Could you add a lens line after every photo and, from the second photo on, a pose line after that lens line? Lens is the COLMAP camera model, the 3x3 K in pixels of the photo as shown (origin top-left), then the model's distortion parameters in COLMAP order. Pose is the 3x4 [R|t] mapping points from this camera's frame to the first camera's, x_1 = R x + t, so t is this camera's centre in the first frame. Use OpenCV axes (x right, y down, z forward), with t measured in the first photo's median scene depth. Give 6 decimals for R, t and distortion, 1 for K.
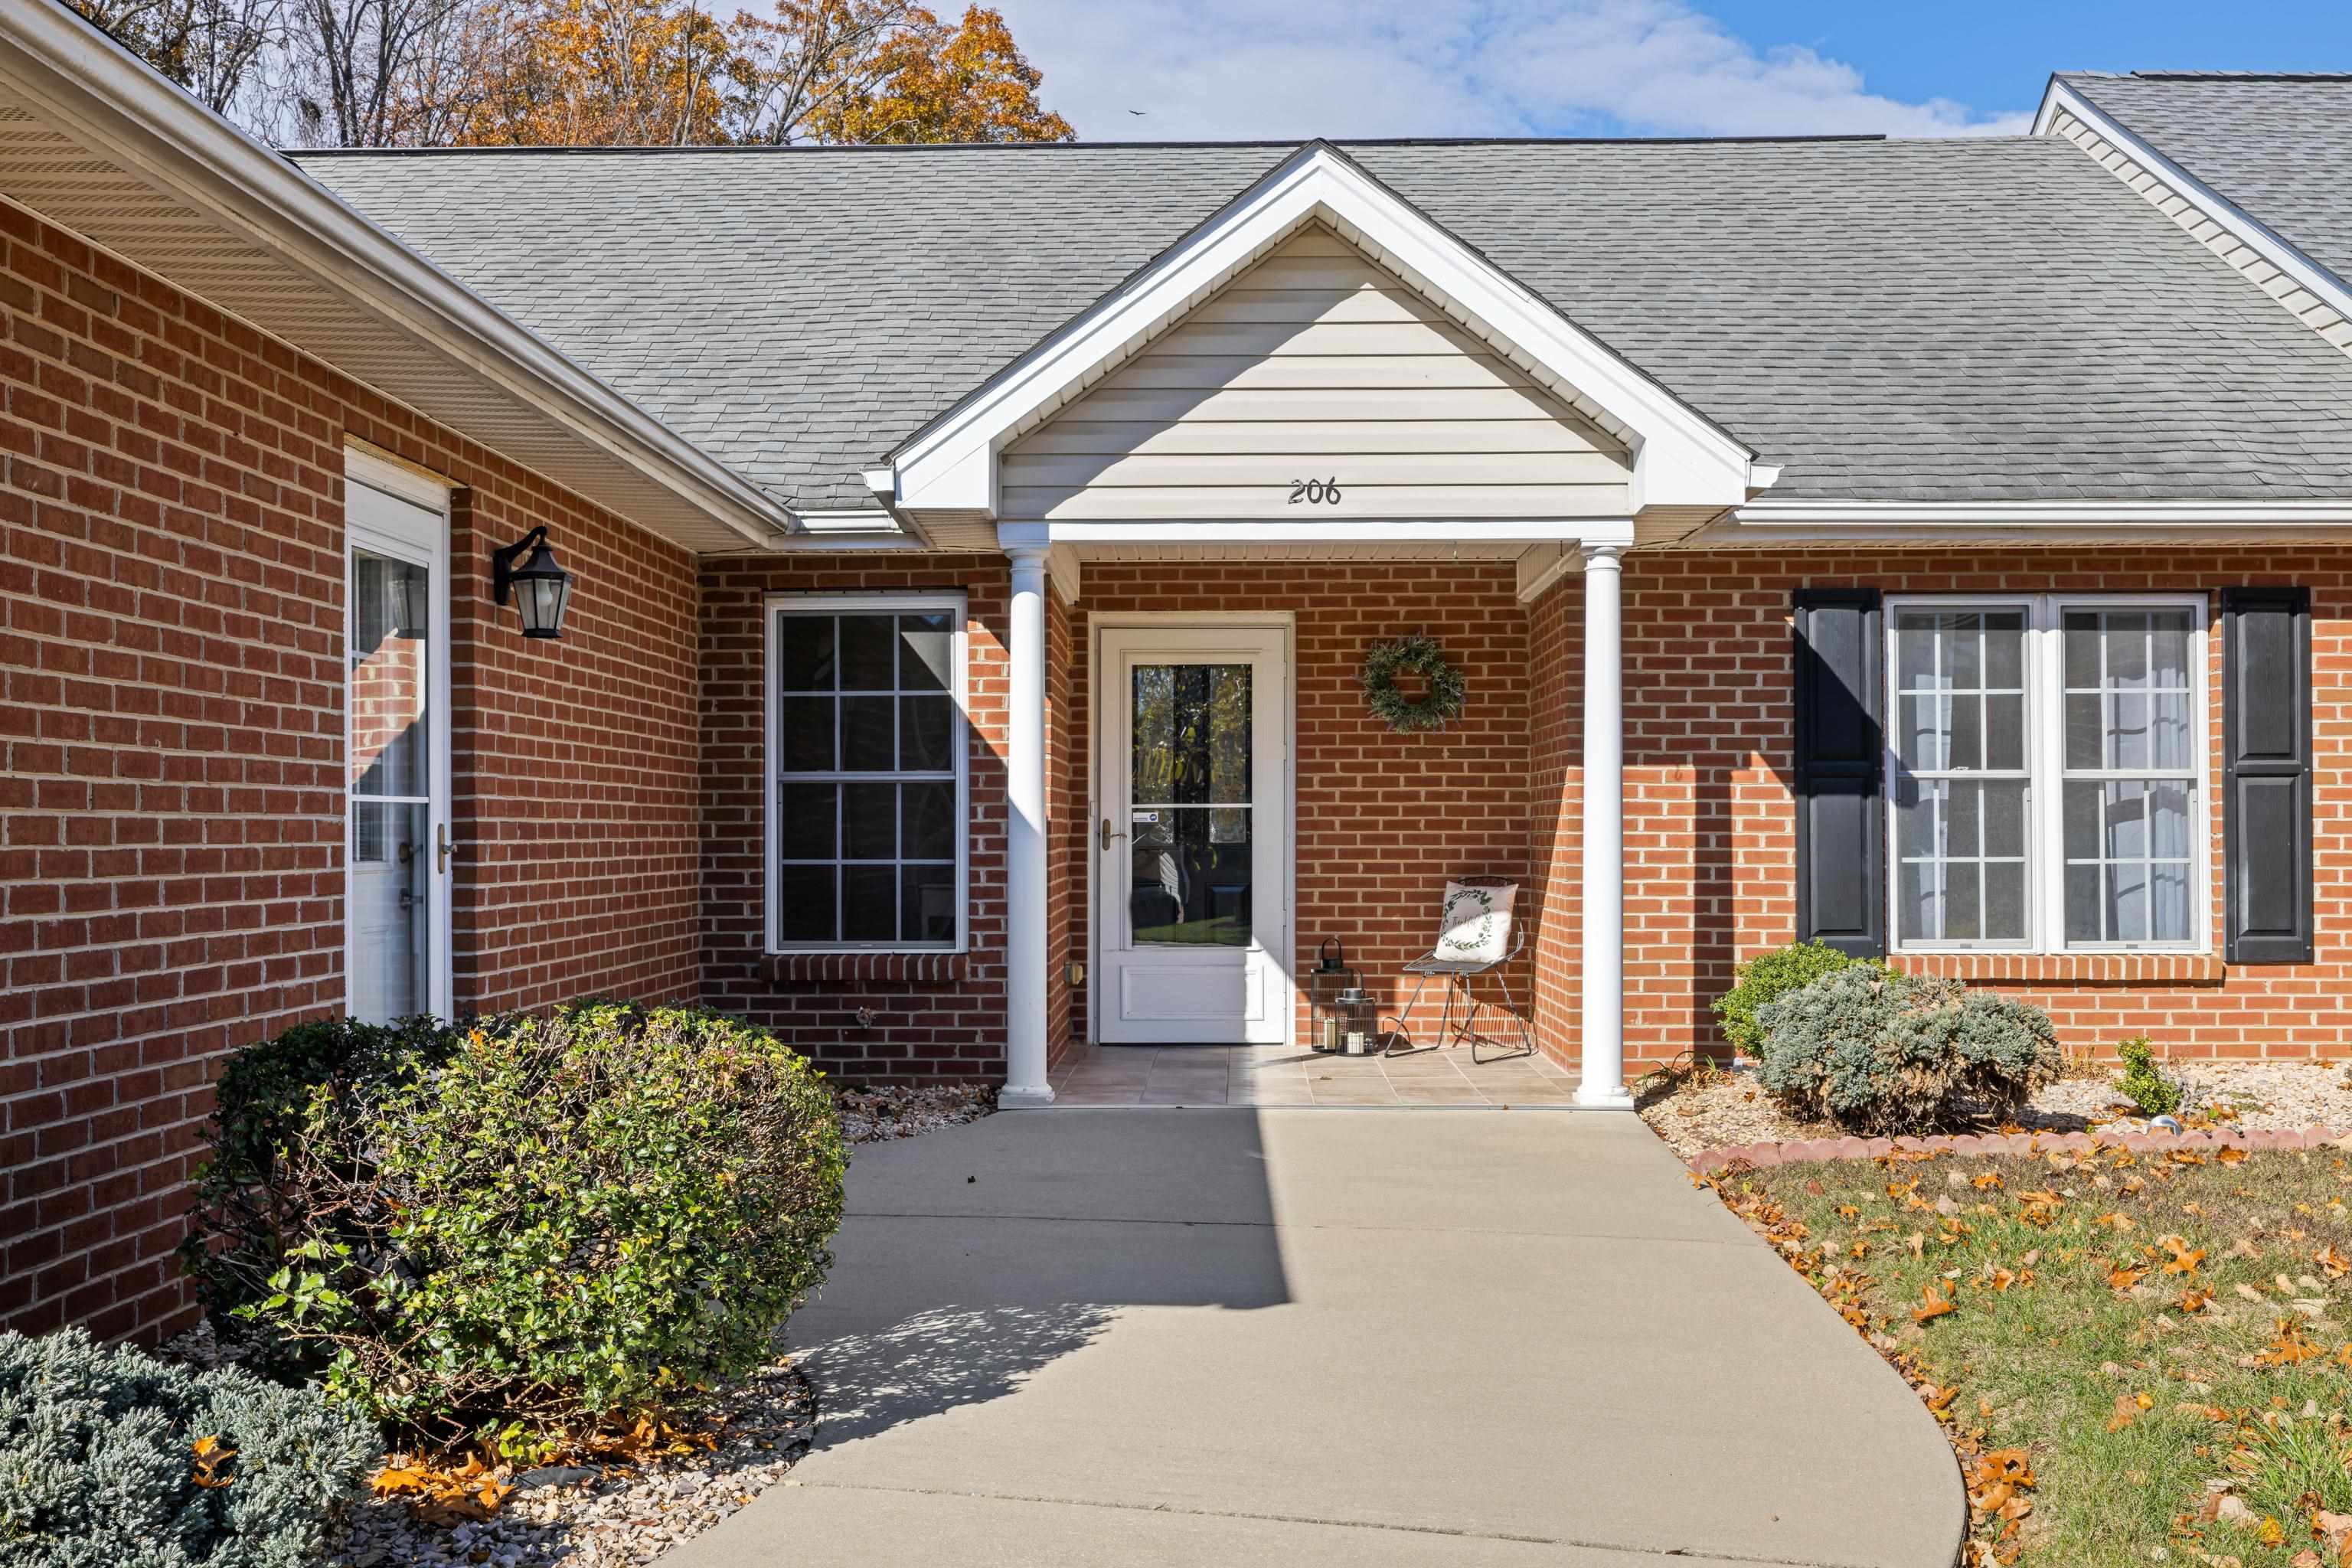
lens RADIAL K [[2308.6, 0, 1177.7], [0, 2308.6, 800.5], [0, 0, 1]] dist [-0.009643, 0.000000]
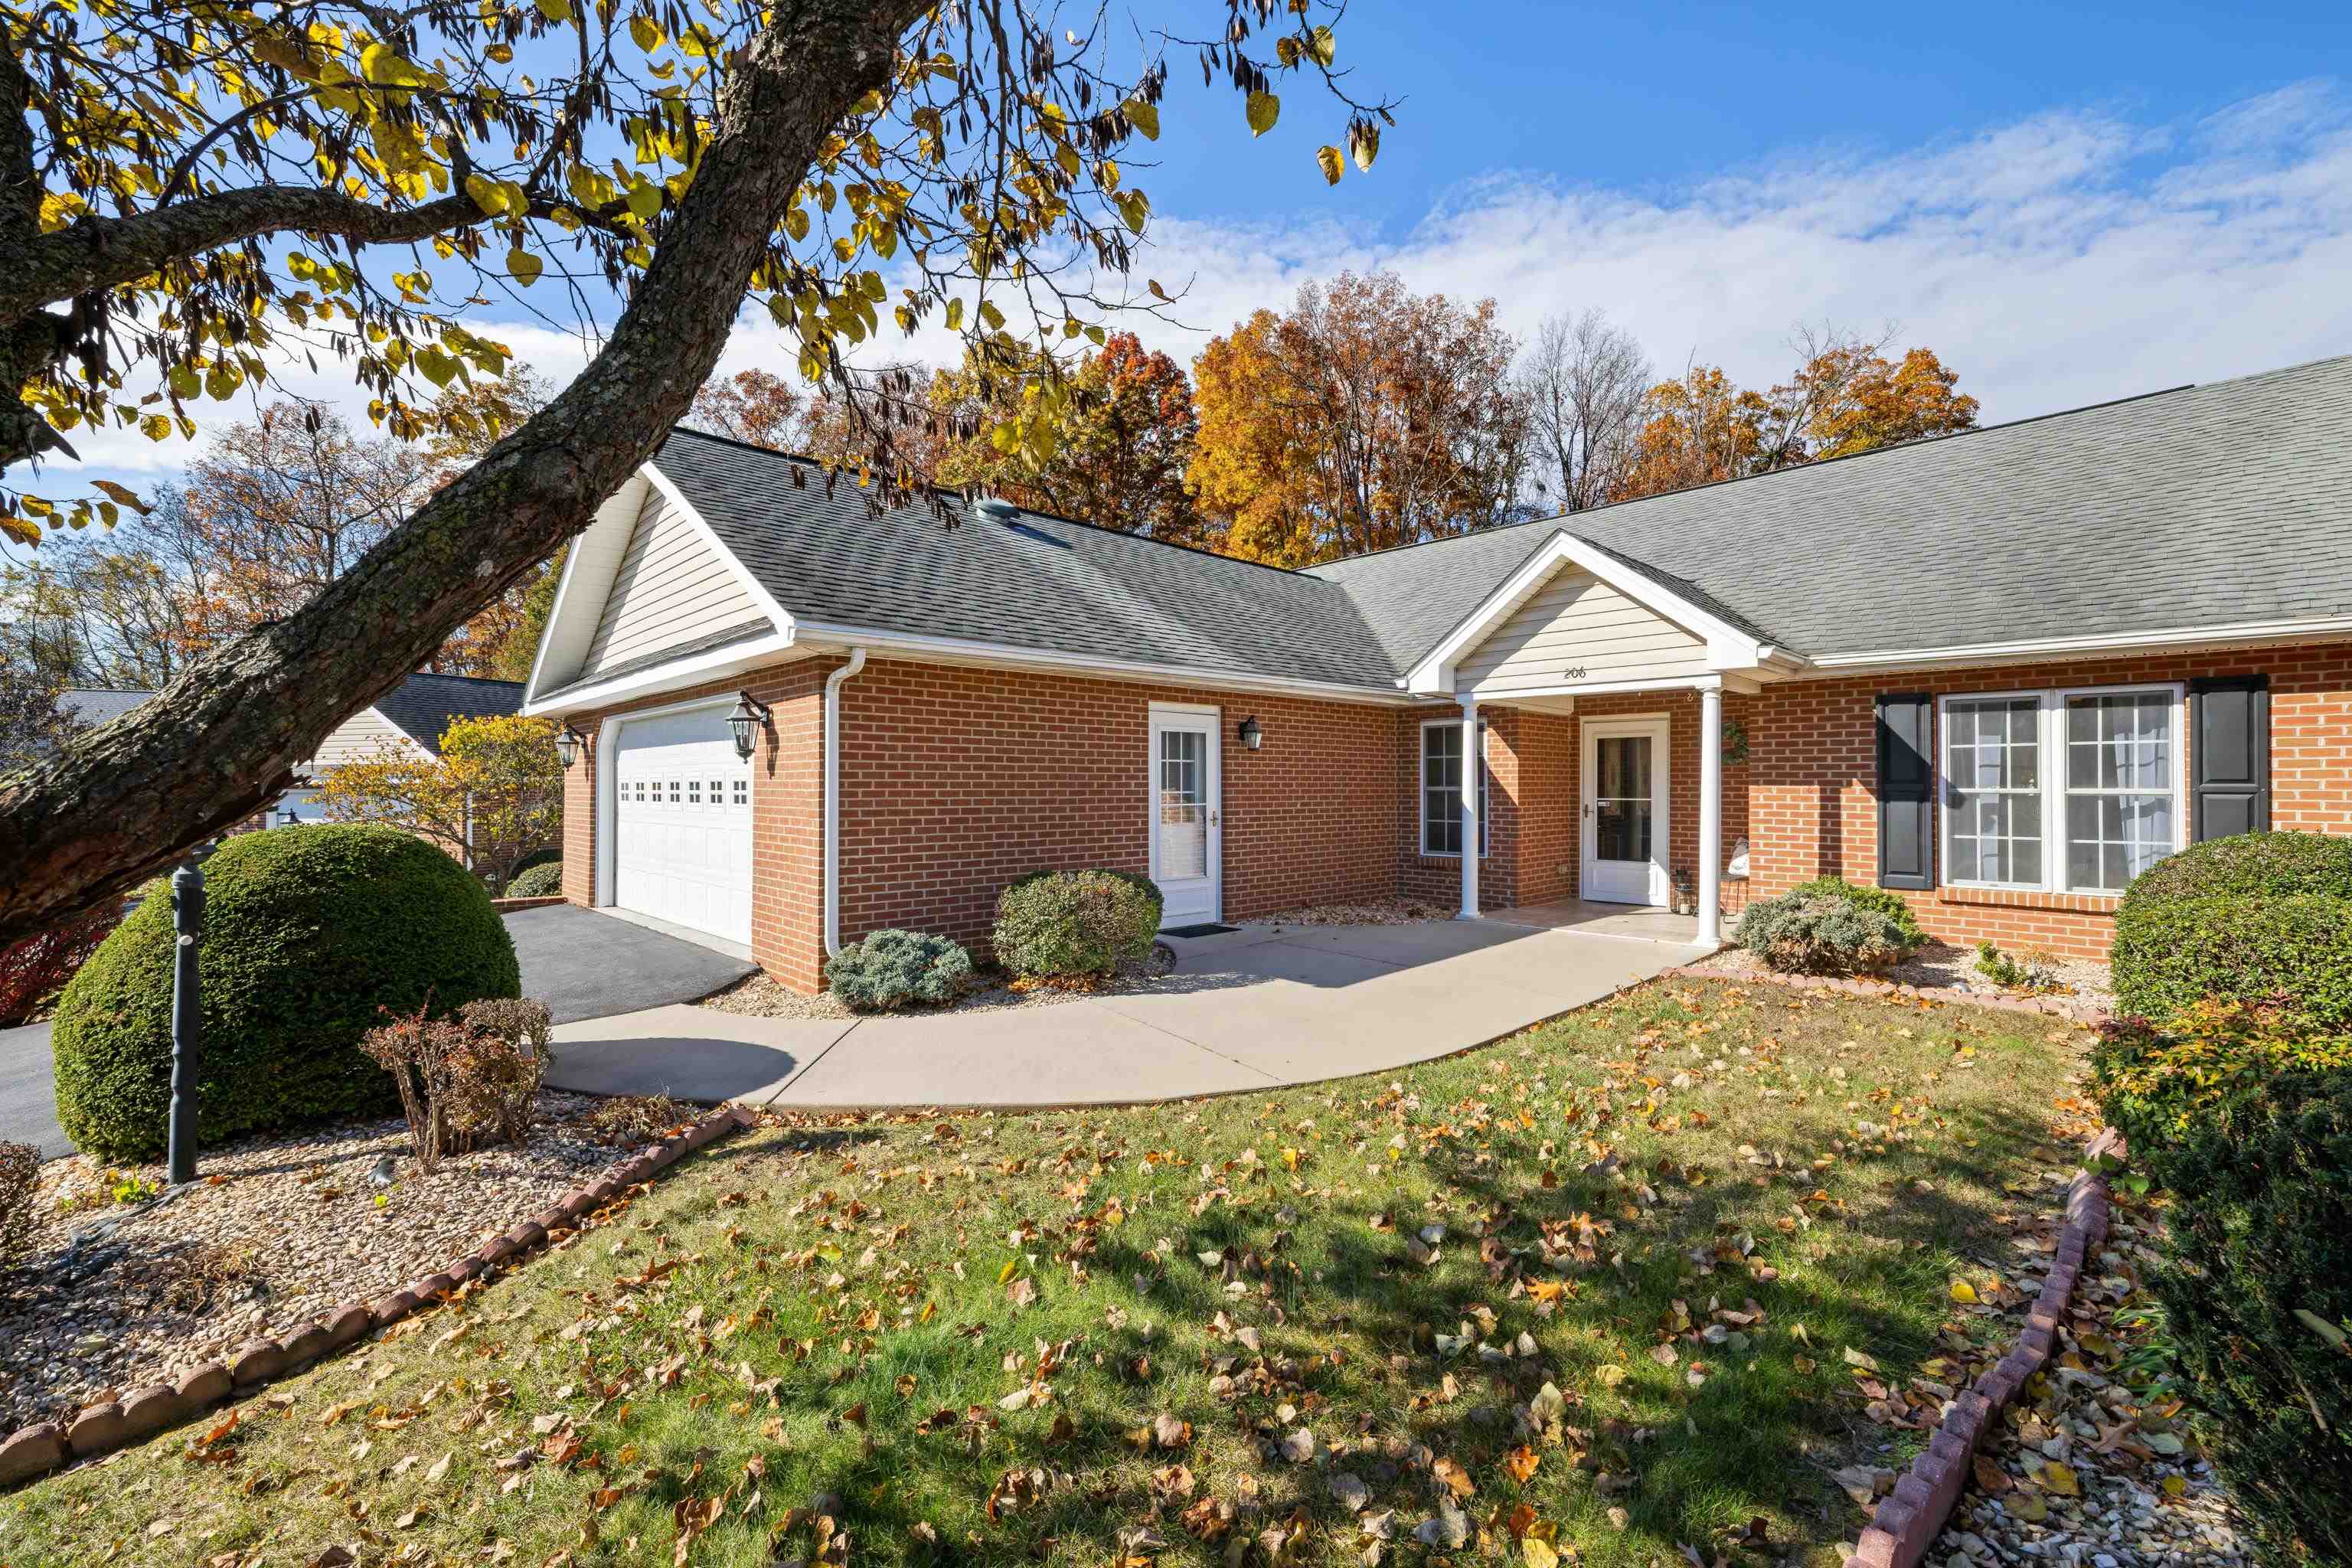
lens RADIAL K [[1014.8, 0, 1174.4], [0, 1014.8, 769.1], [0, 0, 1]] dist [-0.000164, 0.000305]
pose [[0.699049, -0.008368, -0.715024, 0.464074], [0.007717, 0.999962, -0.004158, -0.030289], [0.715032, -0.002611, 0.699087, -0.023874]]
